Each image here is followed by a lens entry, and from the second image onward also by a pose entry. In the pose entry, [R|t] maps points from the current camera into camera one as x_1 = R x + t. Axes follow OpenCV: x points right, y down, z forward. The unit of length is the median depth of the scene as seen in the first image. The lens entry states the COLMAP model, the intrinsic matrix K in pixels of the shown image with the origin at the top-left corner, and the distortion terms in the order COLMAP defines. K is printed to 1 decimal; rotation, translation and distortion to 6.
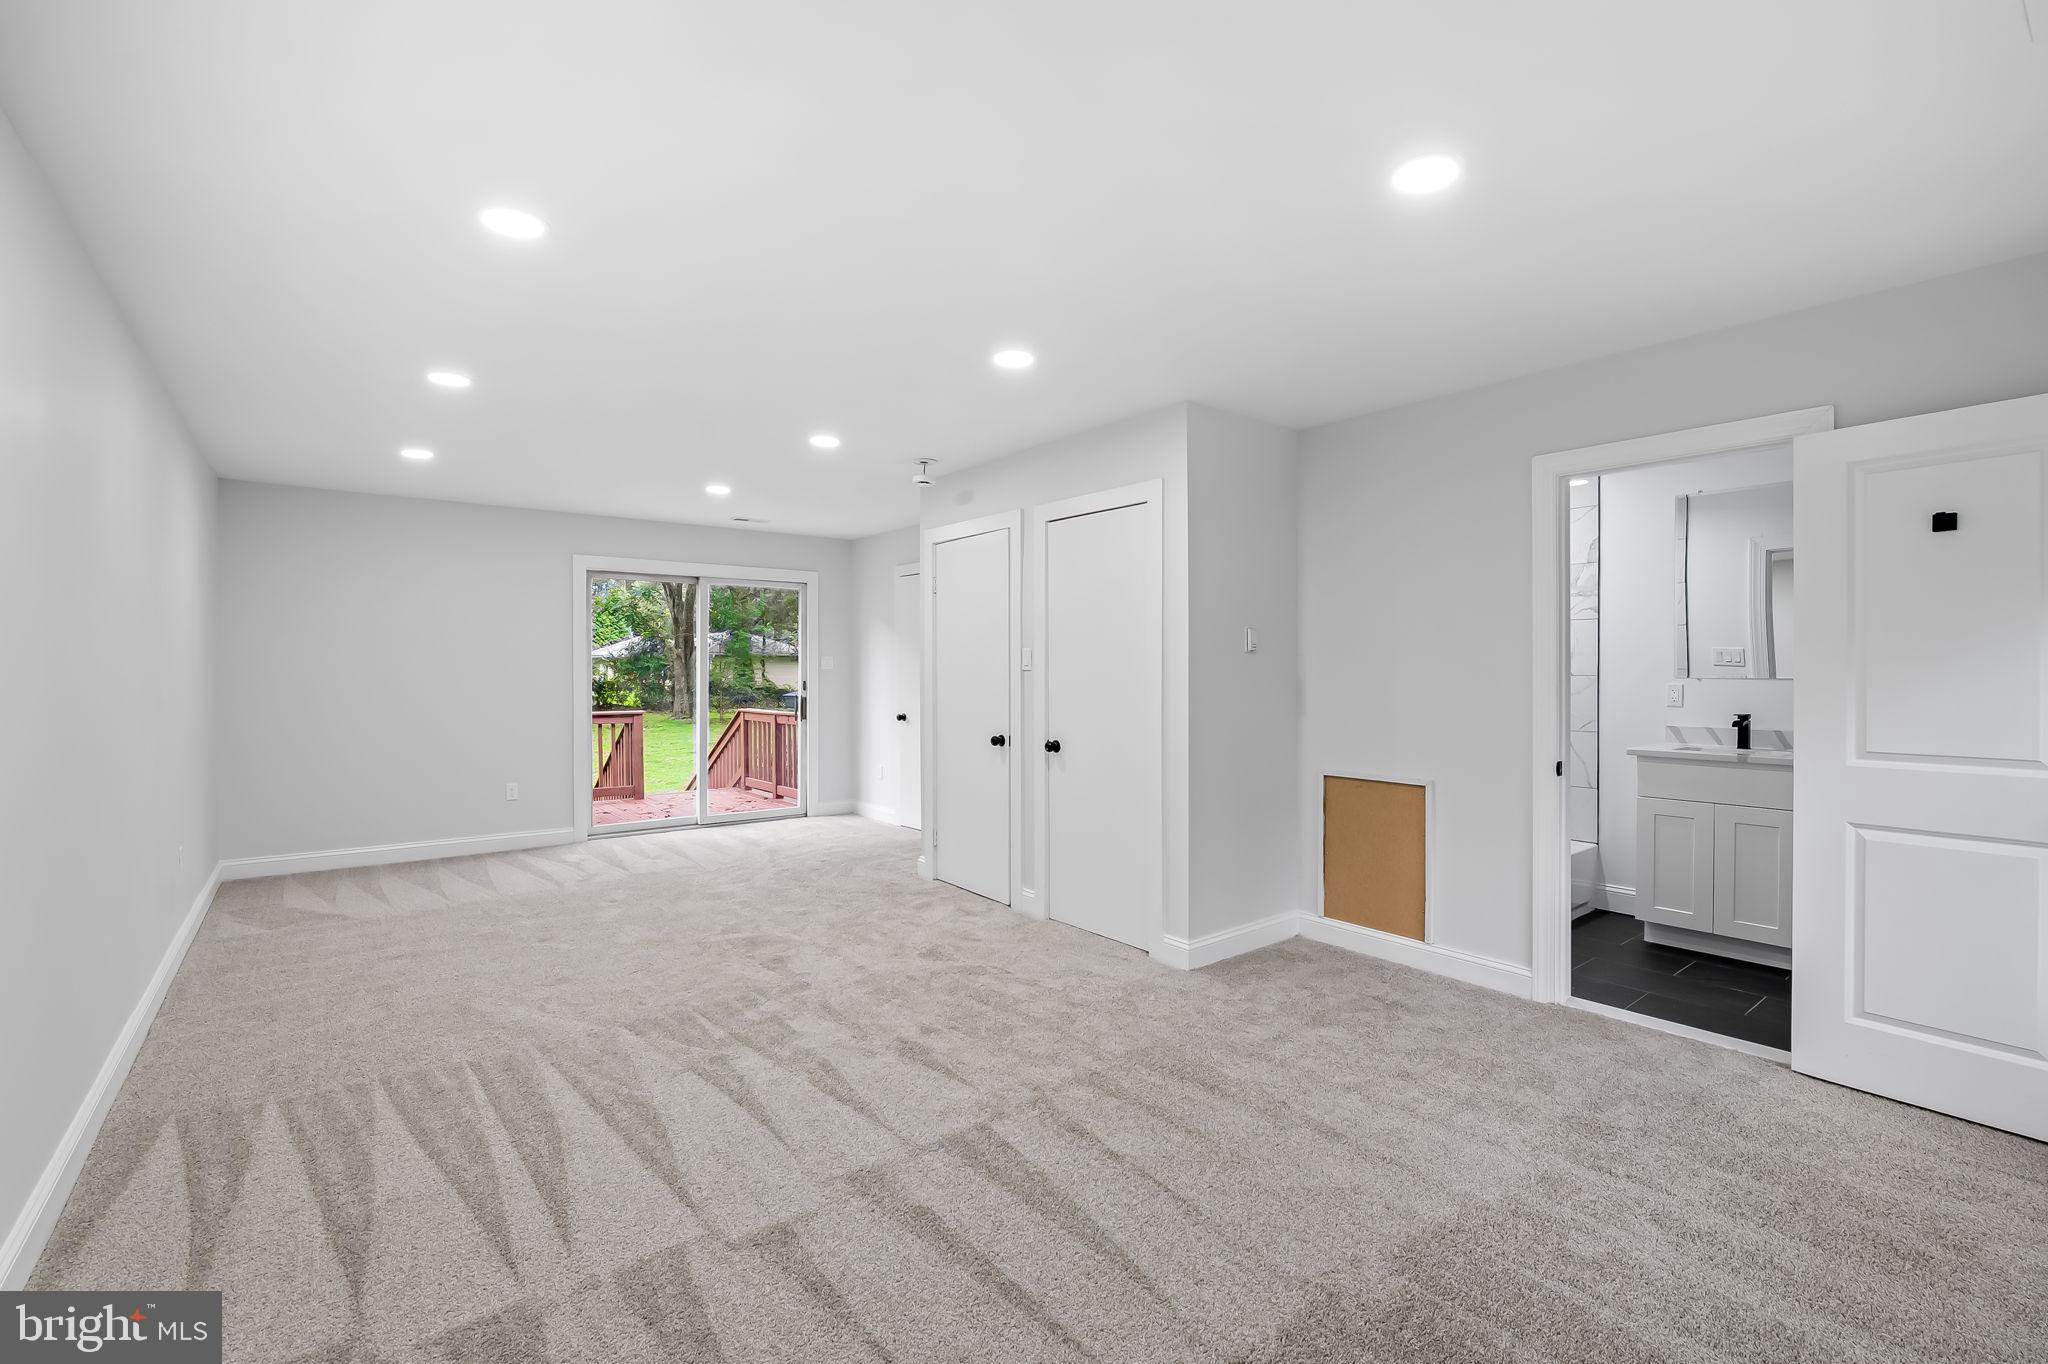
lens RADIAL K [[835.8, 0, 1028.4], [0, 835.8, 687.4], [0, 0, 1]] dist [-0.001839, -0.000165]
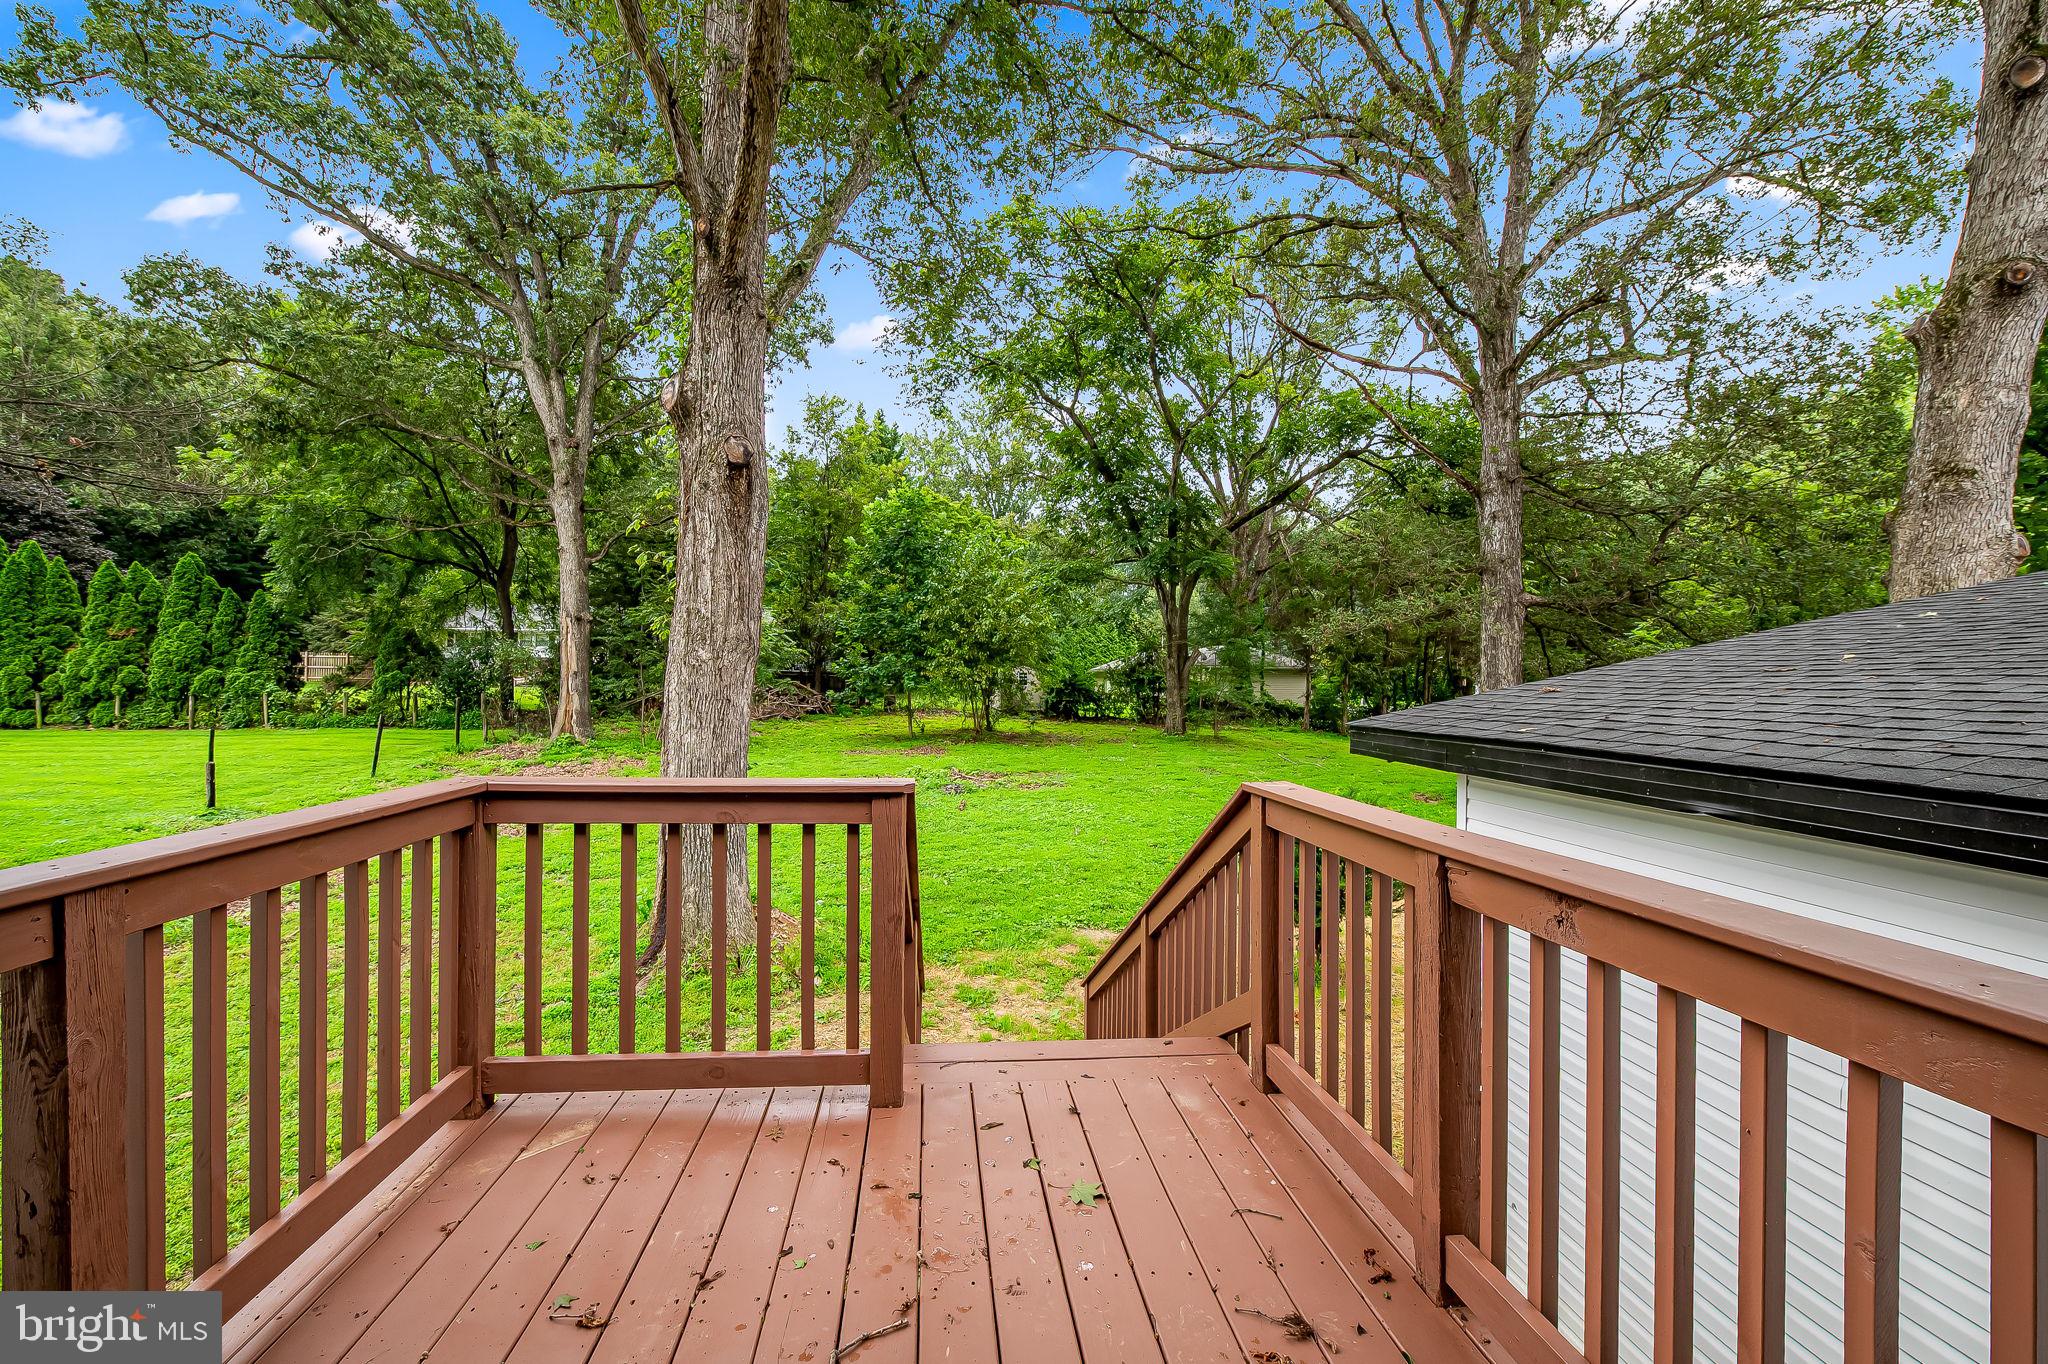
lens RADIAL K [[835.8, 0, 1028.4], [0, 835.8, 687.4], [0, 0, 1]] dist [-0.001839, -0.000165]
pose [[0.839031, 0.009198, -0.544006, -0.047788], [-0.019674, 0.999716, -0.013440, 0.000534], [0.543728, 0.021979, 0.838973, 0.135805]]
